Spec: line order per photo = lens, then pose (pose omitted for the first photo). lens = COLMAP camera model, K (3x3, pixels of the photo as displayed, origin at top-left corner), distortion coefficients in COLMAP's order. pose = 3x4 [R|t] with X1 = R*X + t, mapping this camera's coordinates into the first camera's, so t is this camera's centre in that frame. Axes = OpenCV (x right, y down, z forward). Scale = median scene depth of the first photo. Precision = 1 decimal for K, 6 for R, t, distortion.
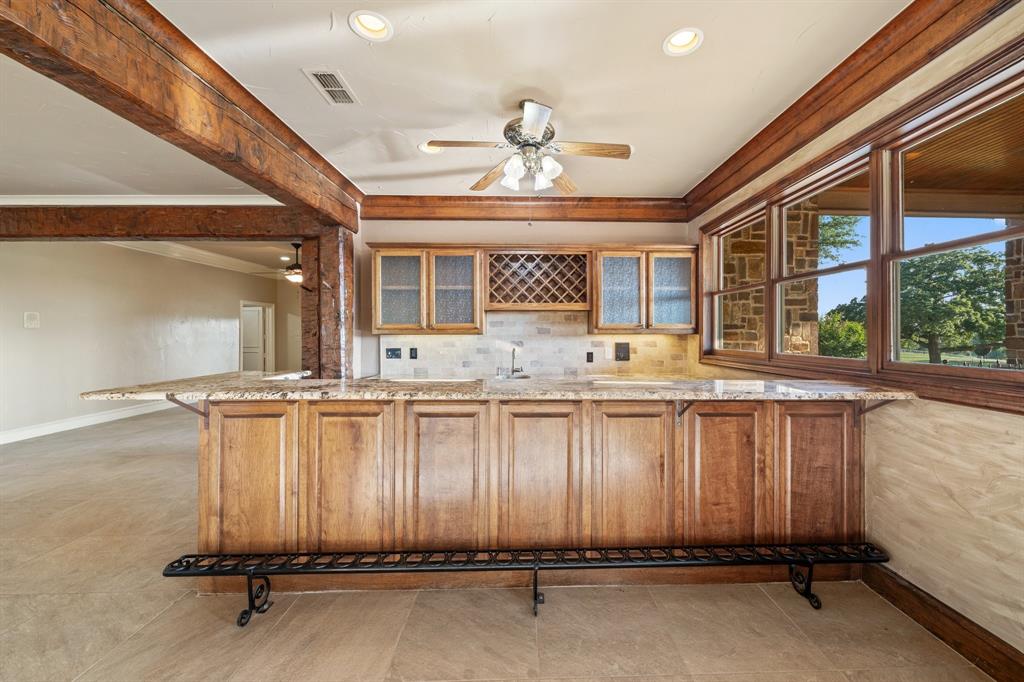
lens RADIAL K [[387.5, 0, 528.2], [0, 387.5, 340.9], [0, 0, 1]] dist [-0.000595, -0.000101]
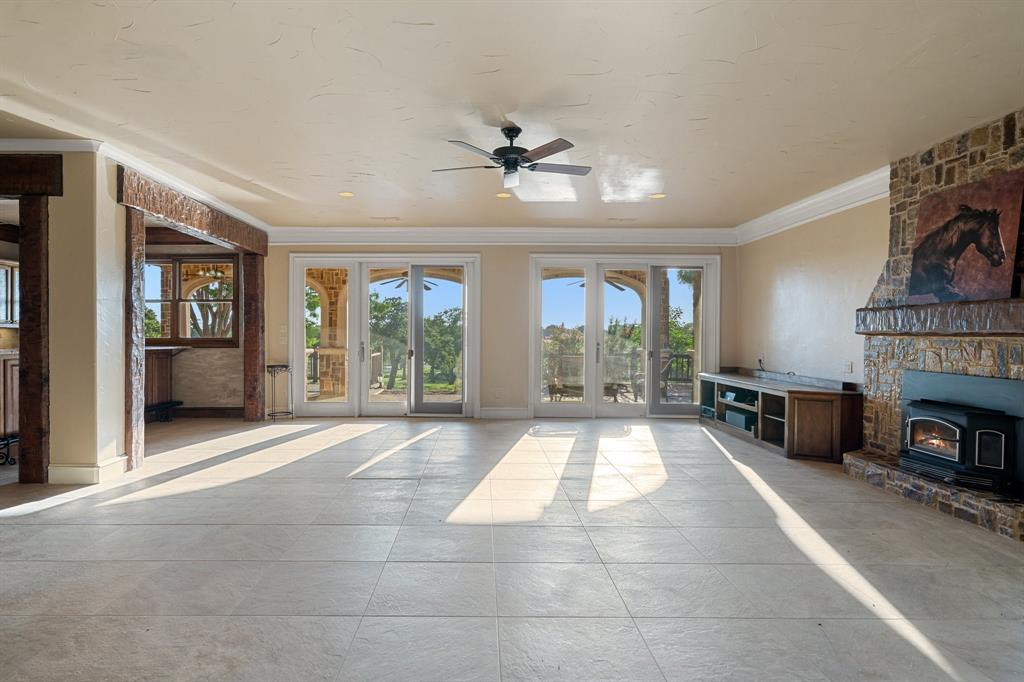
lens RADIAL K [[562.6, 0, 483.0], [0, 562.6, 340.8], [0, 0, 1]] dist [-0.001839, -0.000516]
pose [[0.023756, -0.010504, 0.999663, -1.837704], [0.014707, 0.999840, 0.010157, 0.038392], [-0.999610, 0.014461, 0.023906, -0.781730]]
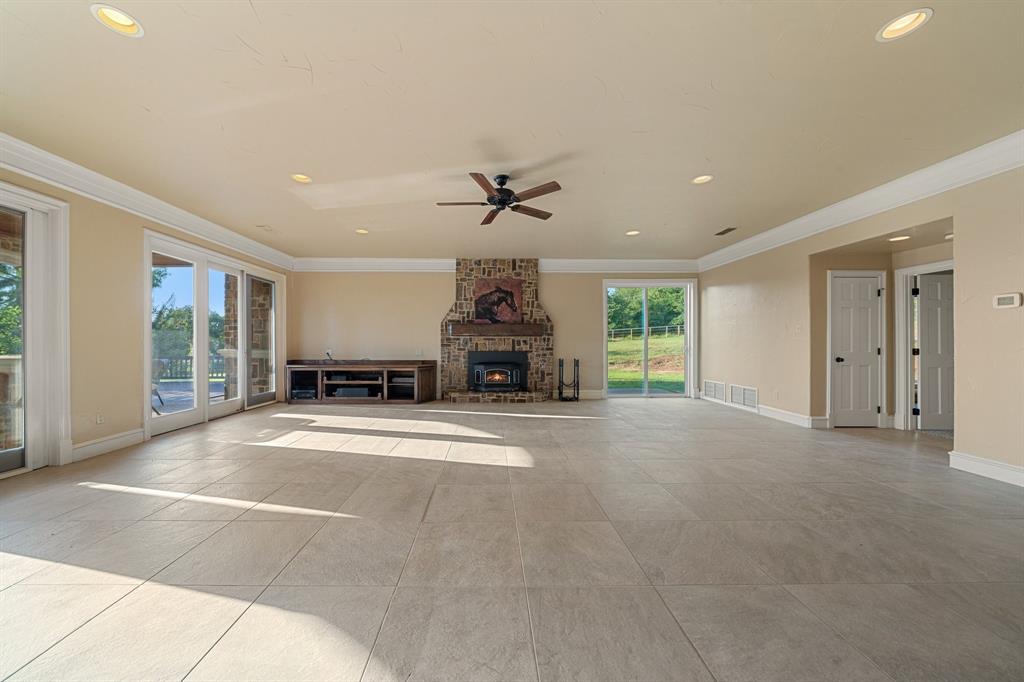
lens RADIAL K [[351.1, 0, 489.9], [0, 351.1, 341.2], [0, 0, 1]] dist [-0.001123, -0.000071]
pose [[-0.999620, 0.000293, 0.027552, -0.599313], [0.000800, 0.999831, 0.018382, 0.046777], [-0.027542, 0.018397, -0.999451, 0.212219]]
